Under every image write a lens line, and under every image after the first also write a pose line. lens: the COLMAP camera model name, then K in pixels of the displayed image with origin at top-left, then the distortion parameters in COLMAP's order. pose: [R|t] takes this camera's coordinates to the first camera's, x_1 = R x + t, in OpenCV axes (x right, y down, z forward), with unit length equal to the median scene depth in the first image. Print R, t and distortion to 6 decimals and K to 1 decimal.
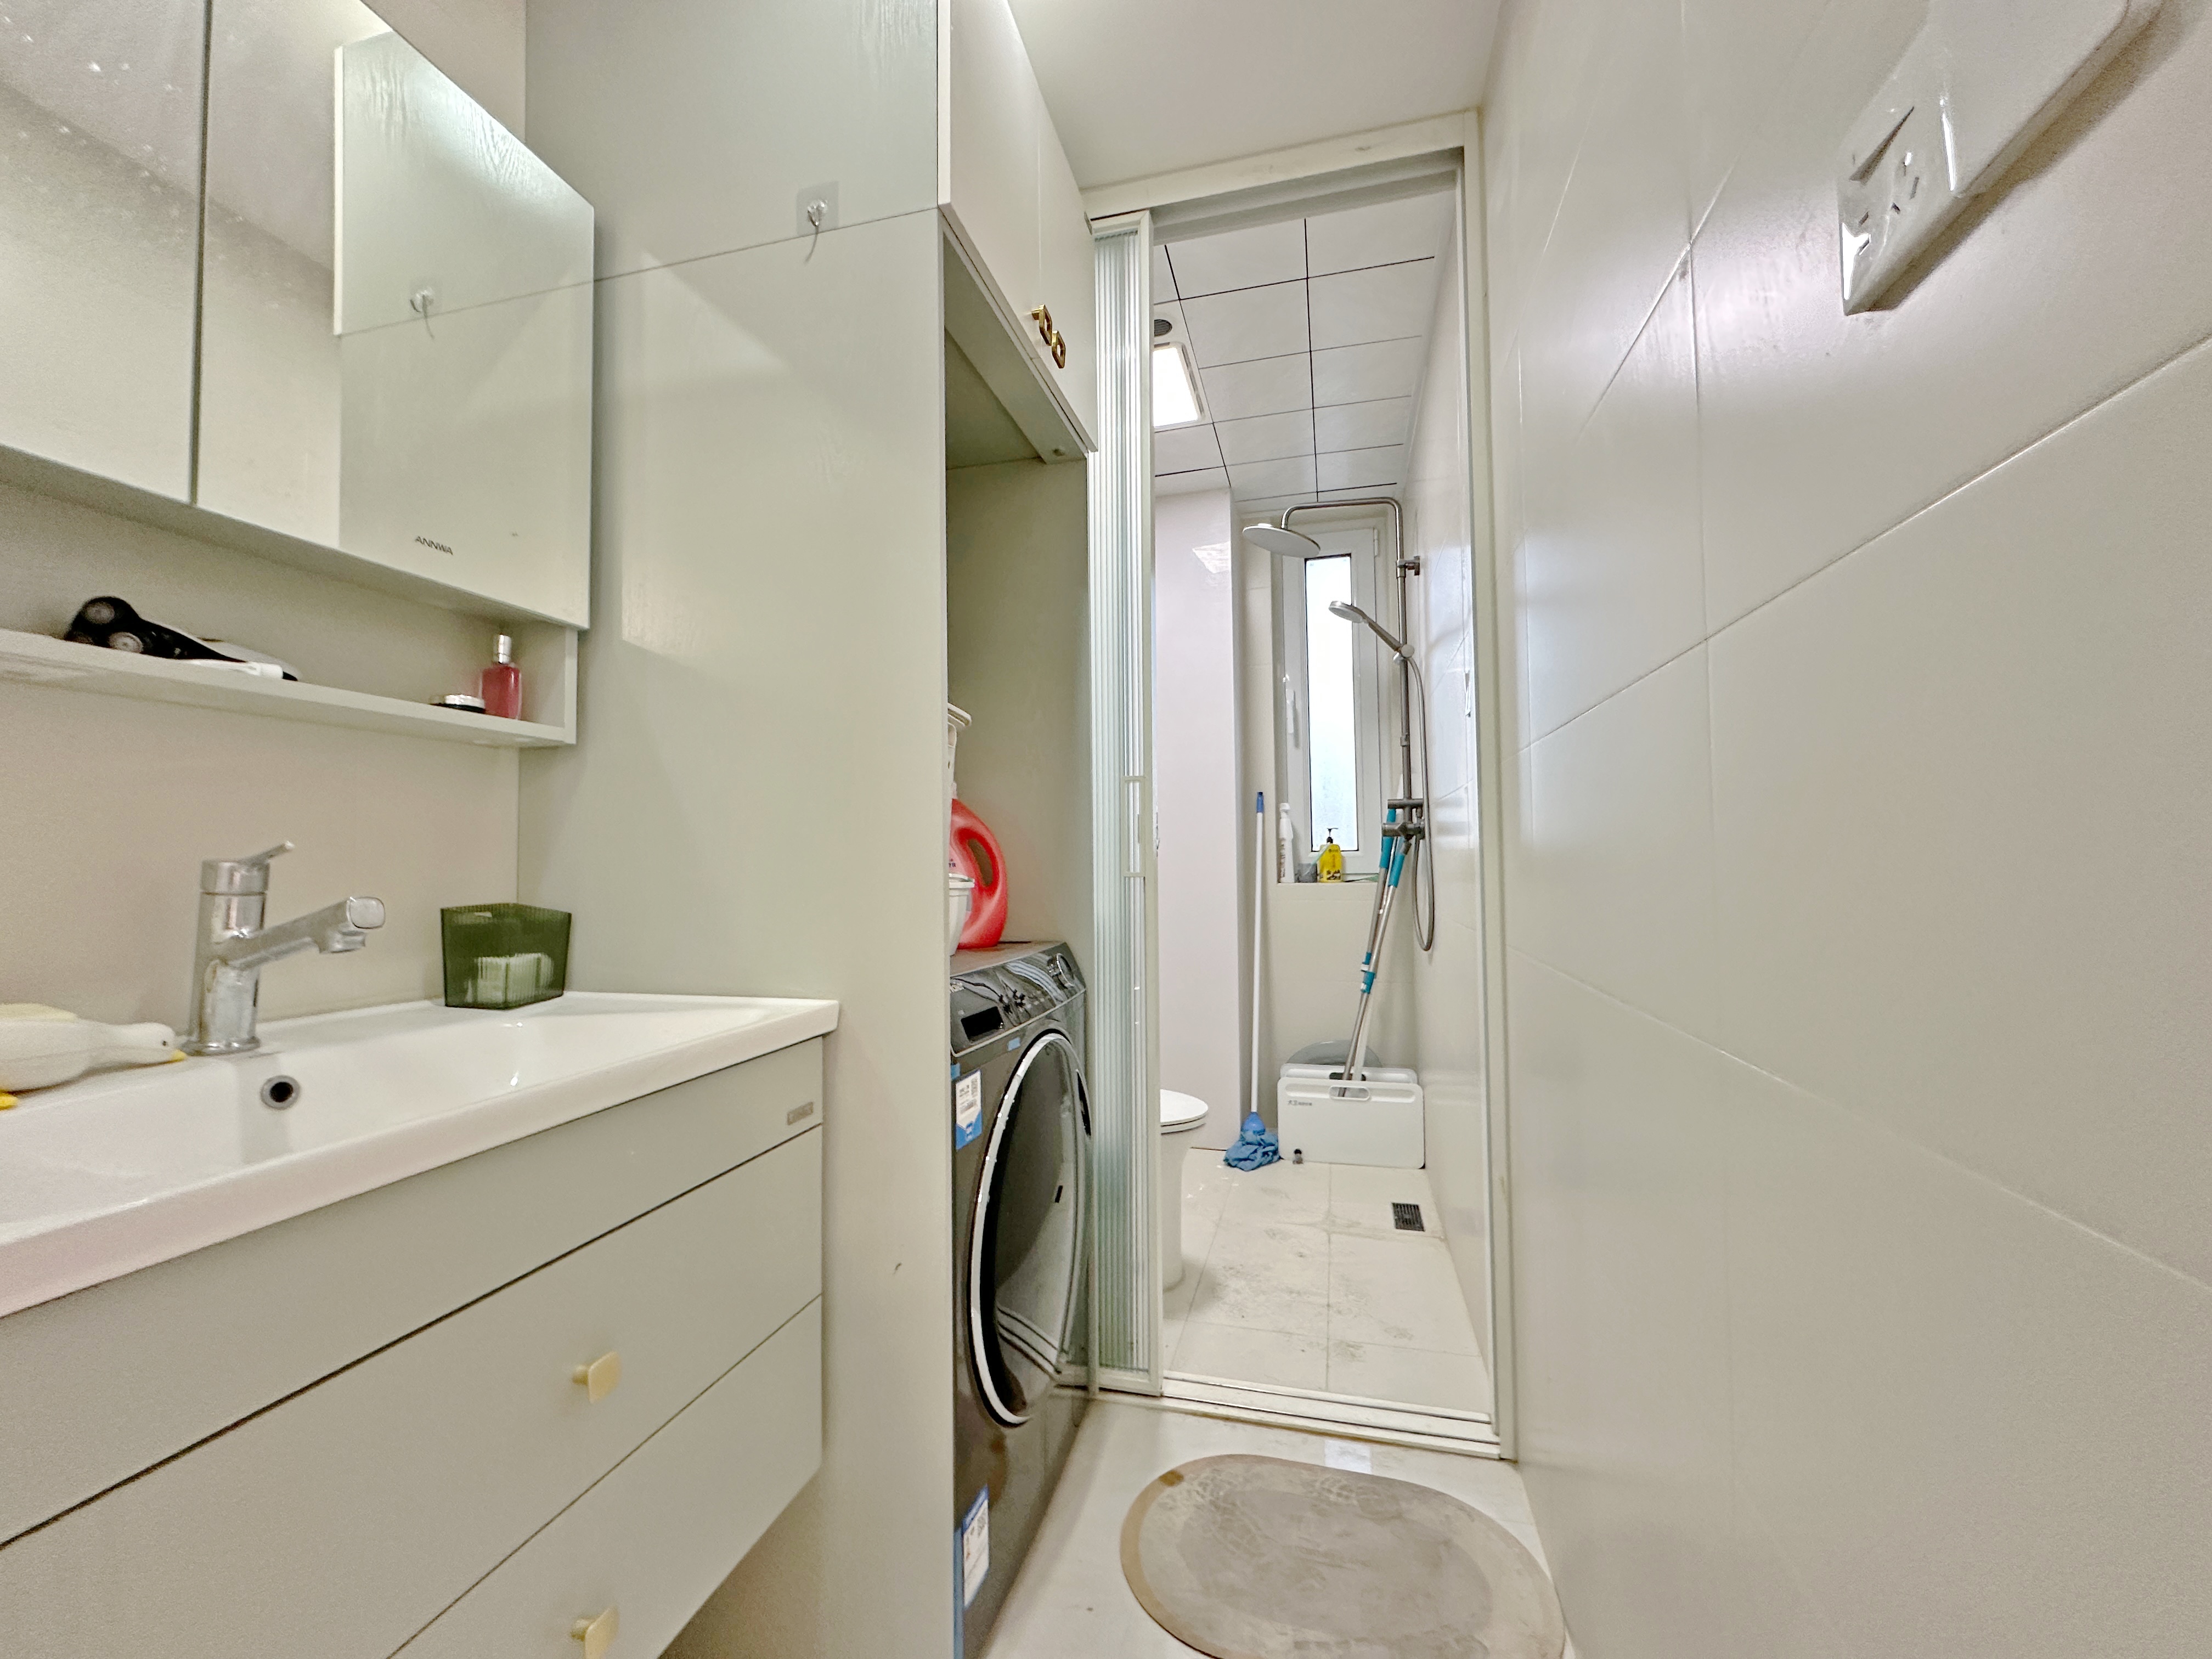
lens RADIAL K [[882.2, 0, 1106.1], [0, 882.2, 836.7], [0, 0, 1]] dist [0.000934, 0.000220]
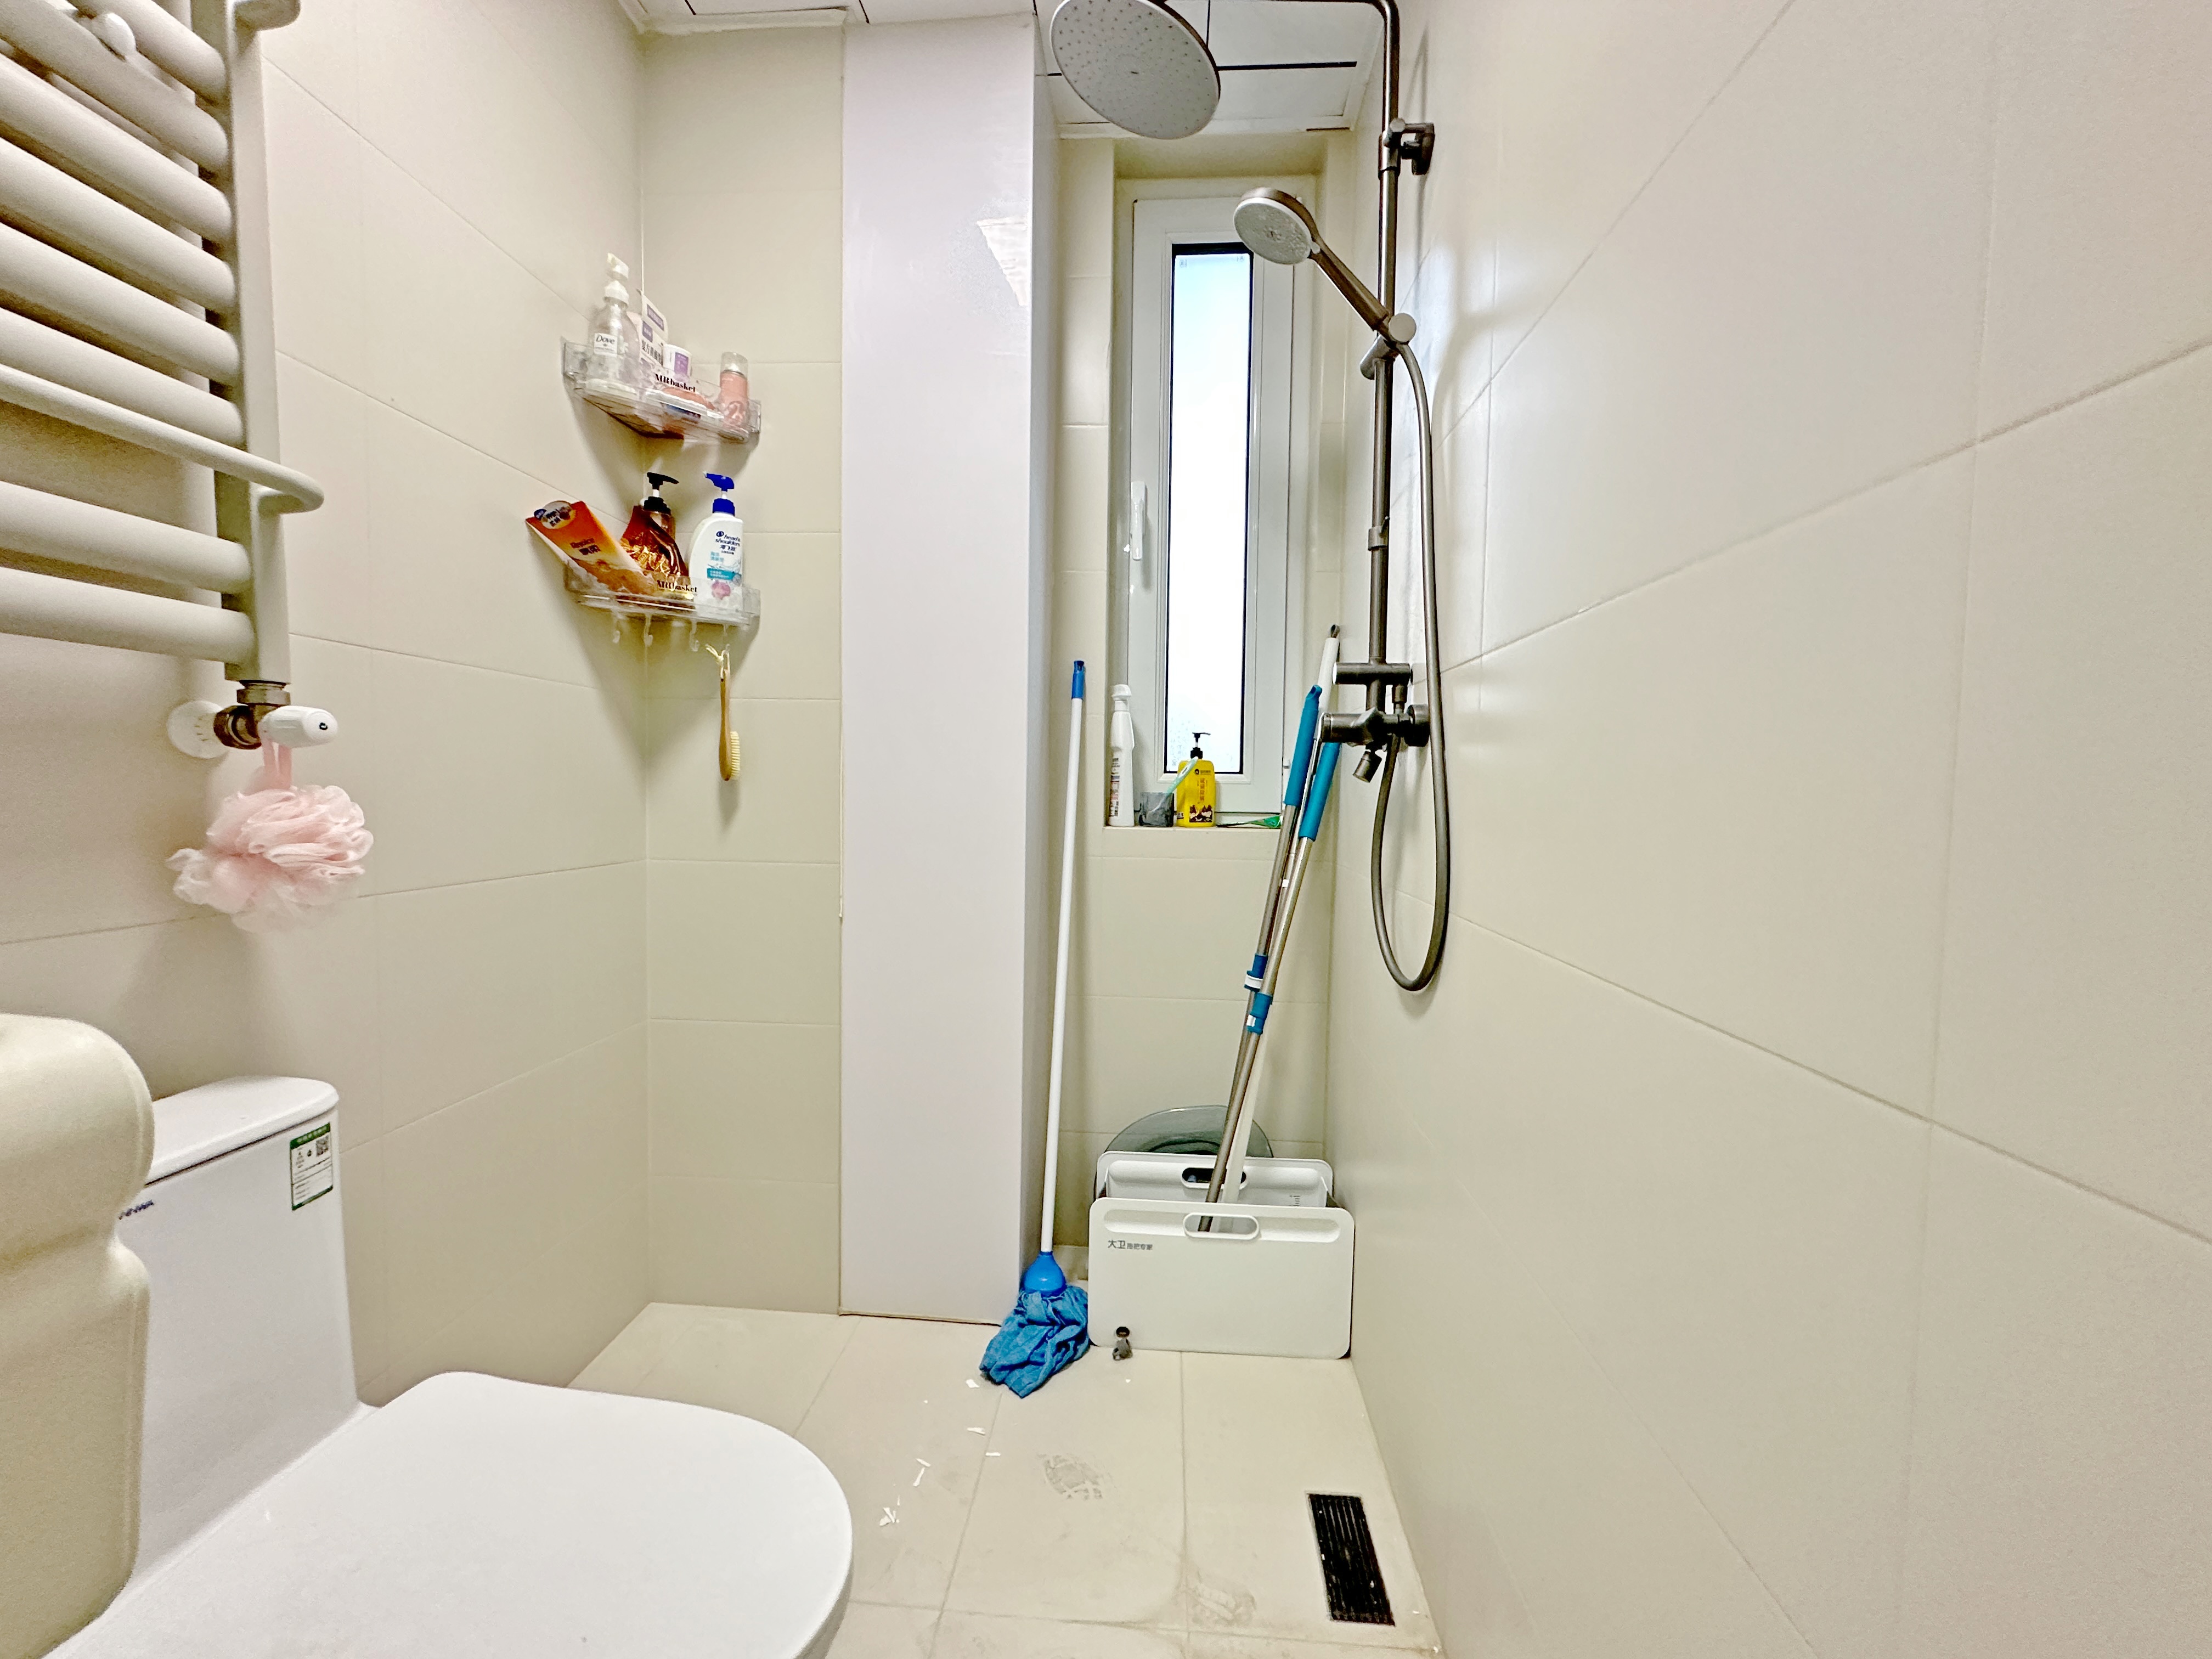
lens RADIAL K [[882.2, 0, 1106.1], [0, 882.2, 836.7], [0, 0, 1]] dist [0.000934, 0.000220]
pose [[0.982939, 0.017808, 0.183065, 0.099081], [-0.033336, 0.996066, 0.082101, 0.013800], [-0.180883, -0.086803, 0.979667, 0.479550]]
